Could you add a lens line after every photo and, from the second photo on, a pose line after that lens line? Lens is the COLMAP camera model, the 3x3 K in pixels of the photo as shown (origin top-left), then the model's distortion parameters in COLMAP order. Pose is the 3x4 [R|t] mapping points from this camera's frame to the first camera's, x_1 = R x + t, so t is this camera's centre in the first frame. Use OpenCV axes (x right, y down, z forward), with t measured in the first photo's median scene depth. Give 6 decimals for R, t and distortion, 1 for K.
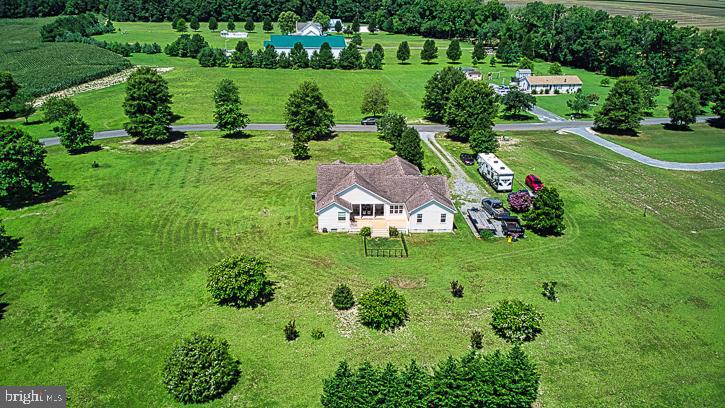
lens RADIAL K [[538.7, 0, 358.2], [0, 538.7, 202.2], [0, 0, 1]] dist [0.111254, -0.267252]
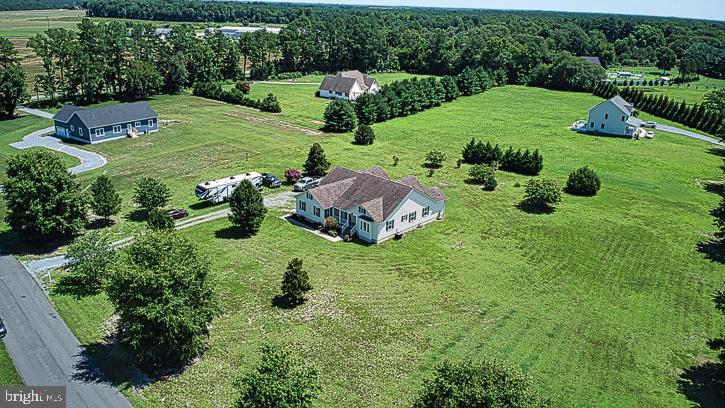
lens RADIAL K [[538.7, 0, 358.2], [0, 538.7, 202.2], [0, 0, 1]] dist [0.111254, -0.267252]
pose [[-0.670475, -0.285214, 0.684921, -0.435167], [0.243258, 0.787622, 0.566107, -0.398374], [-0.700920, 0.546173, -0.458700, 0.960604]]
